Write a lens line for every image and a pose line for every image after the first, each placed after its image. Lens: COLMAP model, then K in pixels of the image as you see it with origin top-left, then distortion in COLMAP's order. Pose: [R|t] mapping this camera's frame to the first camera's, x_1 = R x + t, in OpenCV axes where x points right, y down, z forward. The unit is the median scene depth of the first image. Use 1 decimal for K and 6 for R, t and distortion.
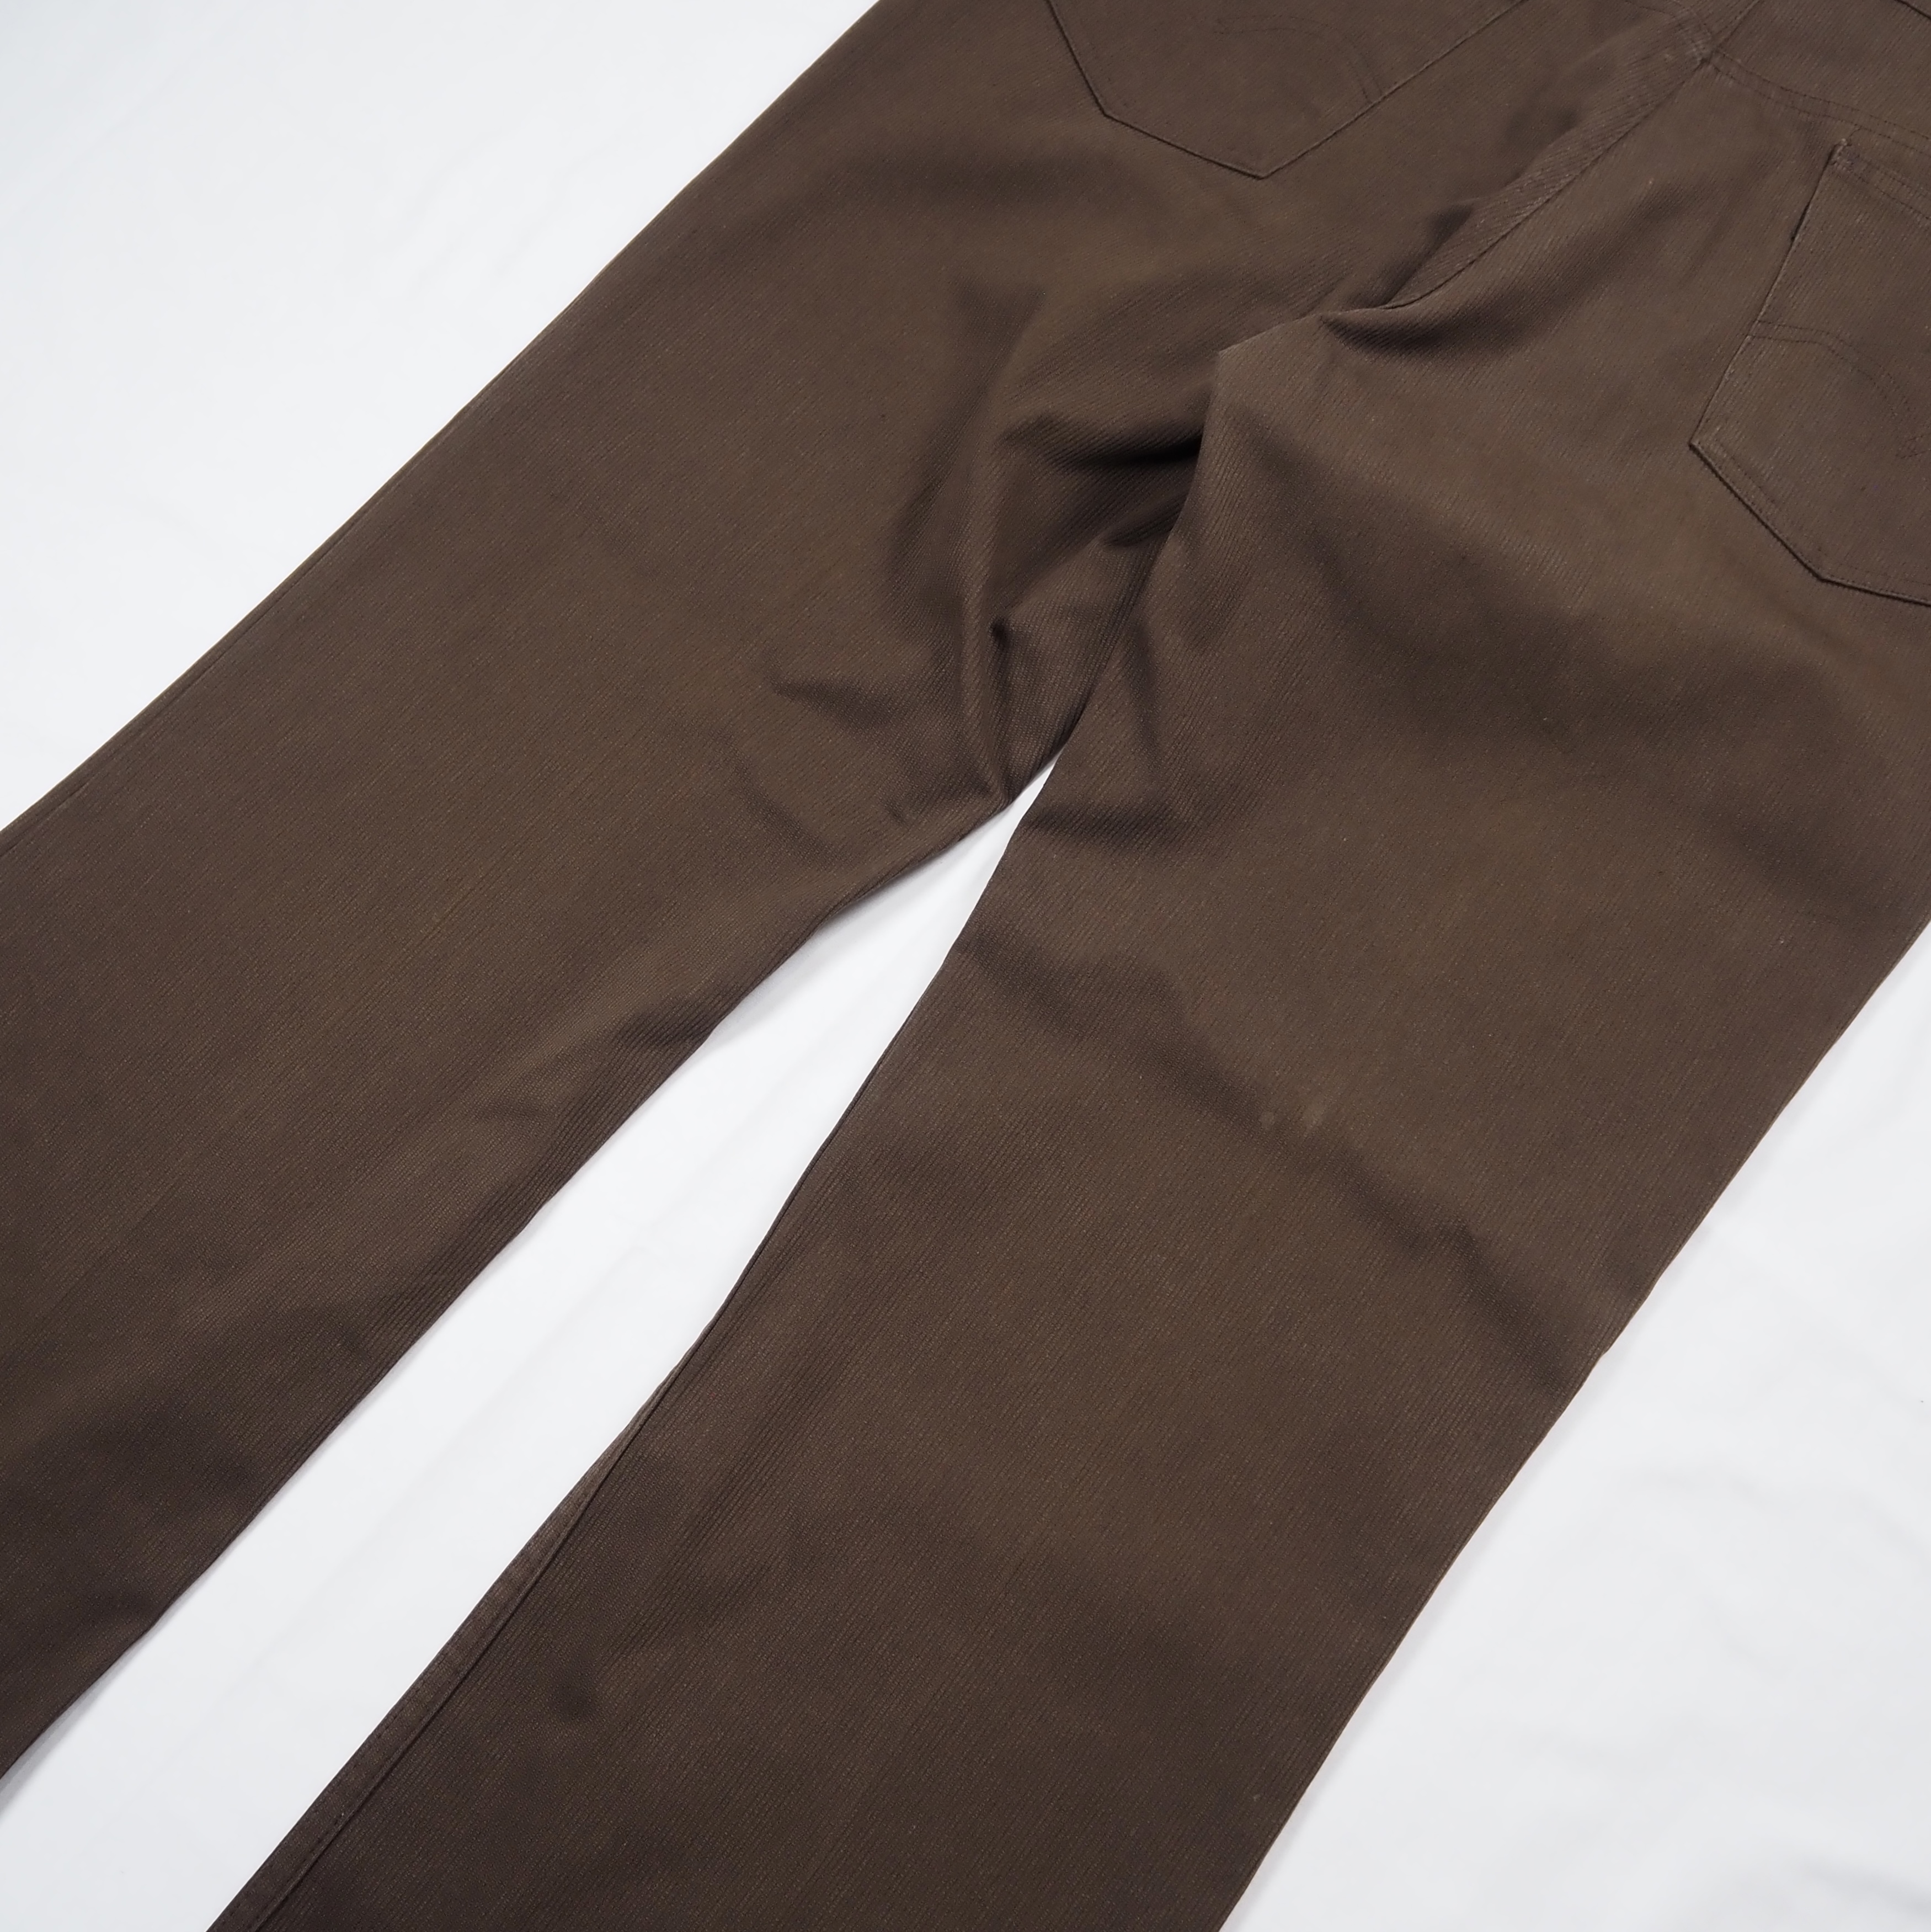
lens RADIAL K [[2203.8, 0, 965.5], [0, 2203.8, 966.0], [0, 0, 1]] dist [-0.030245, 0.002503]
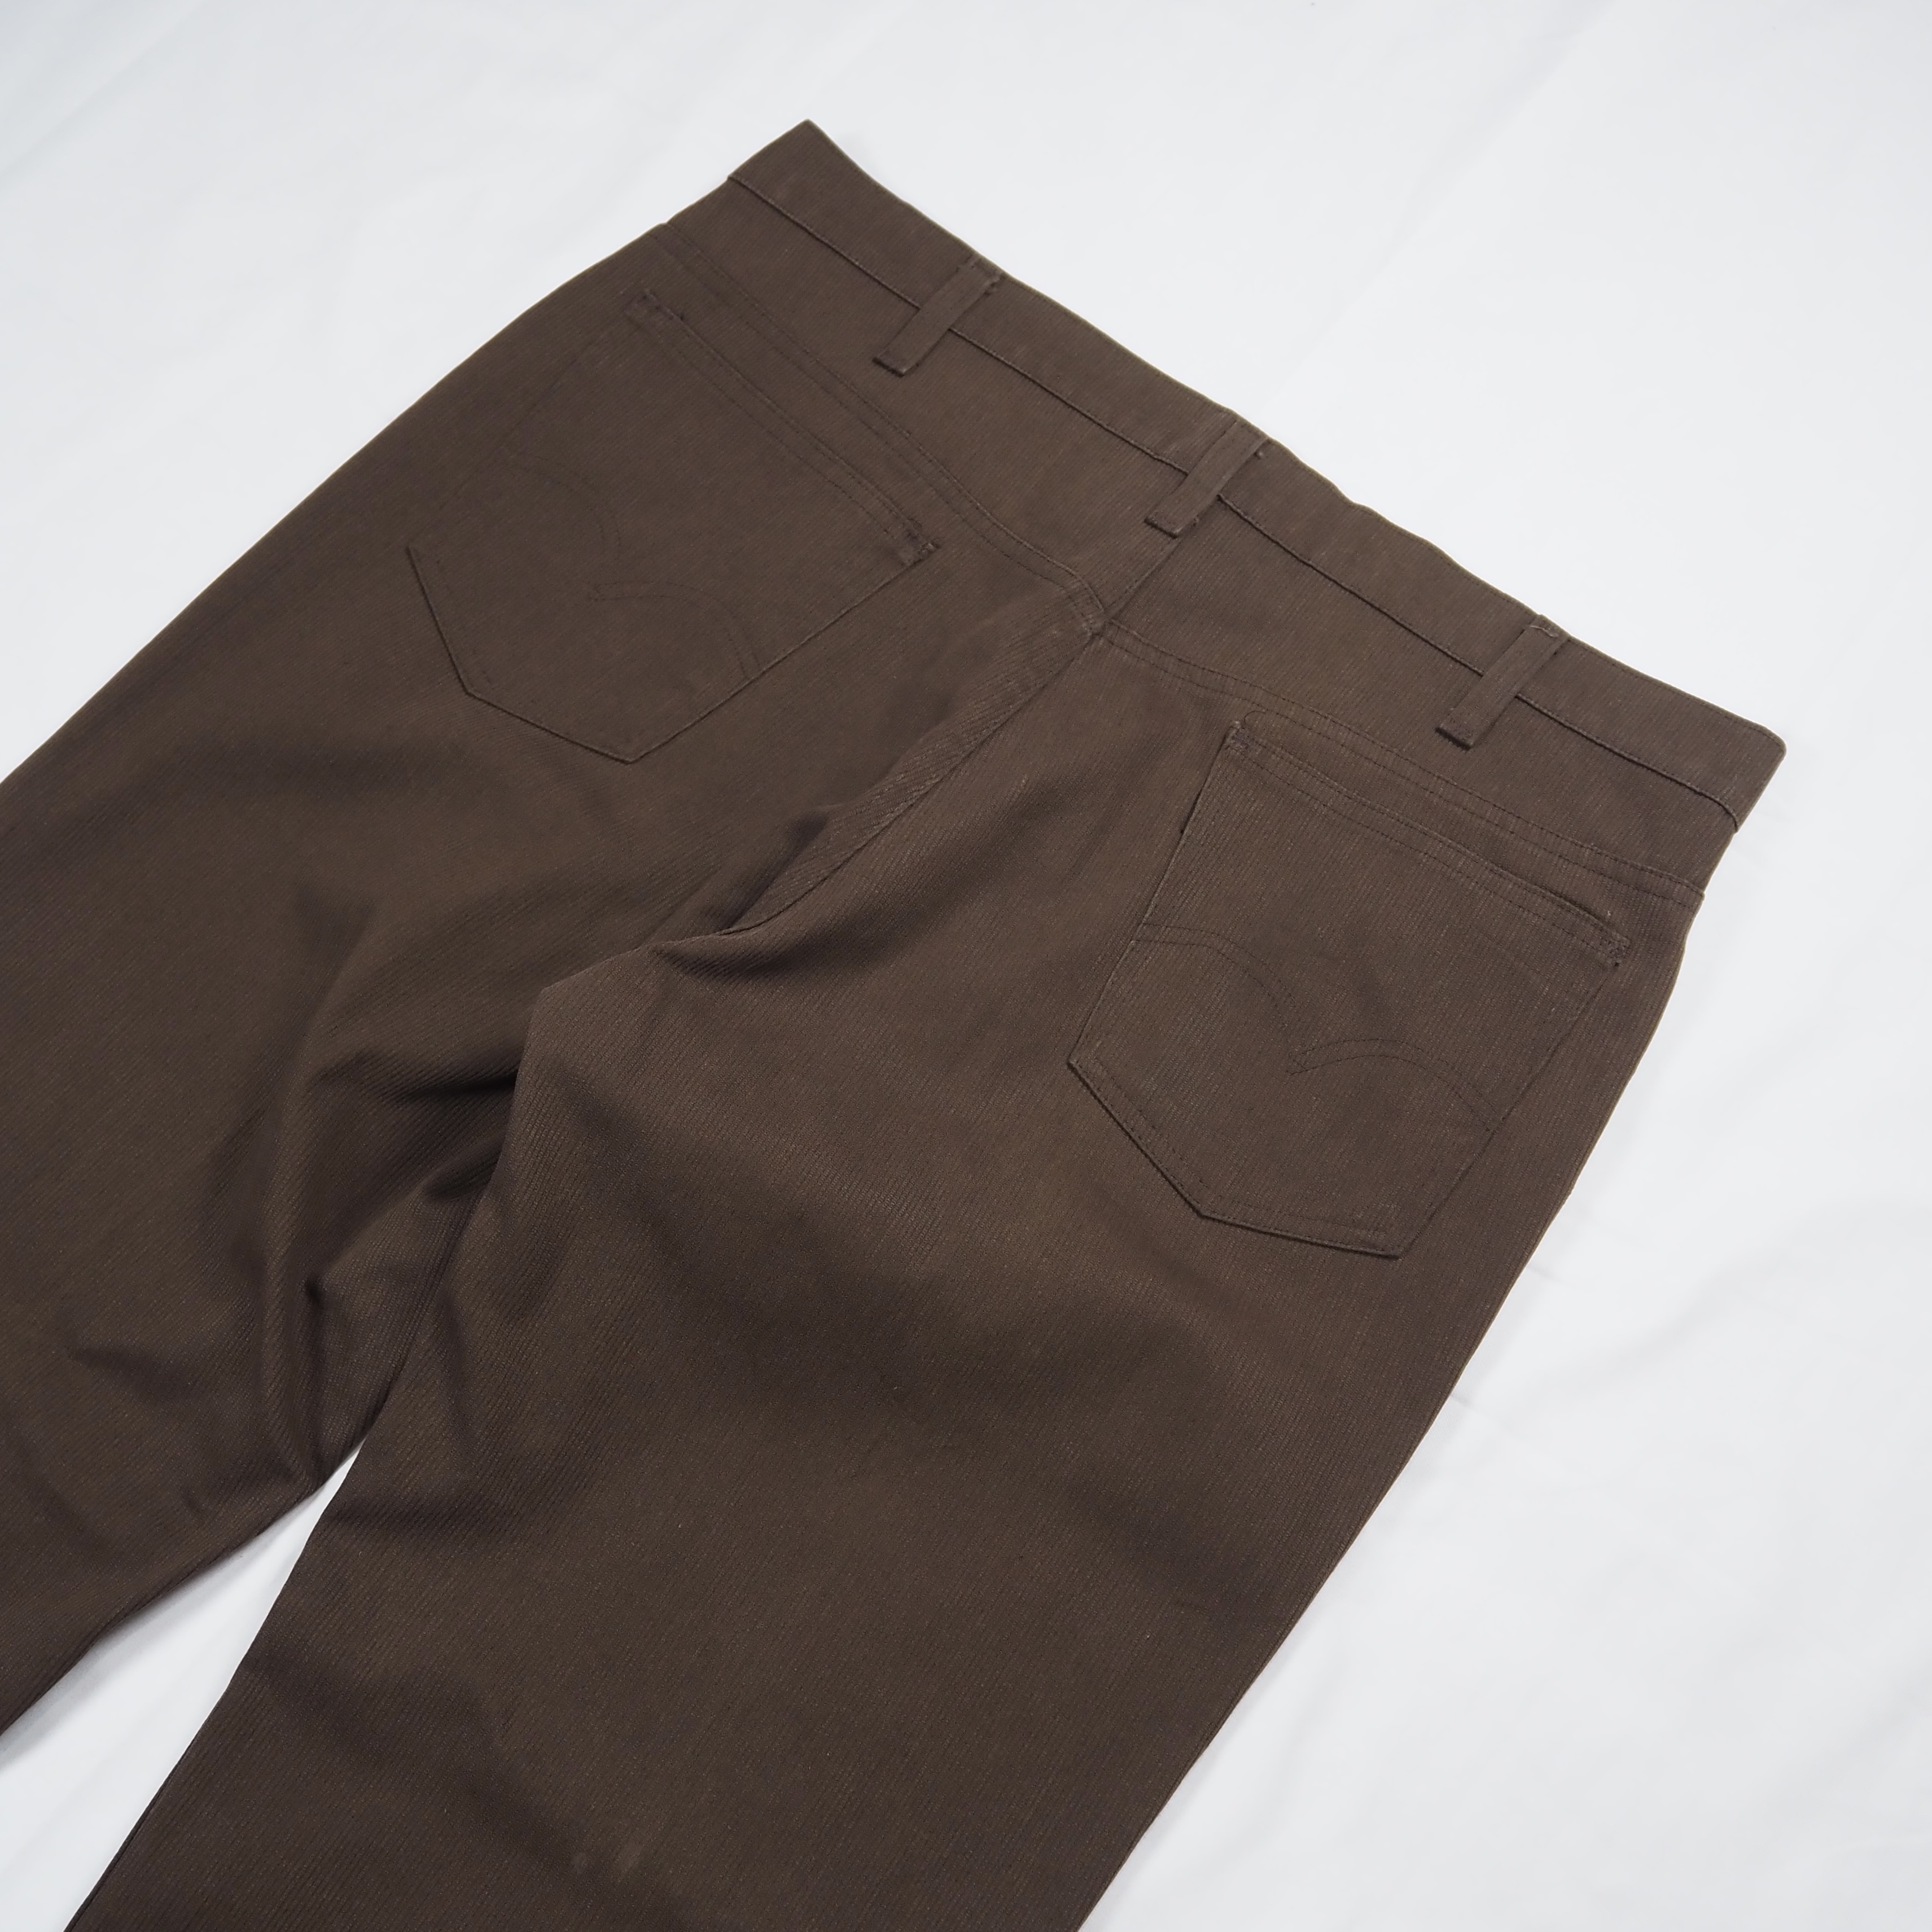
lens RADIAL K [[2204.0, 0, 894.3], [0, 2204.0, 1036.1], [0, 0, 1]] dist [-0.030245, 0.002503]
pose [[0.997868, -0.017649, 0.062833, 0.200790], [0.021704, 0.997685, -0.064455, -0.193328], [-0.061550, 0.065682, 0.995941, 0.069031]]
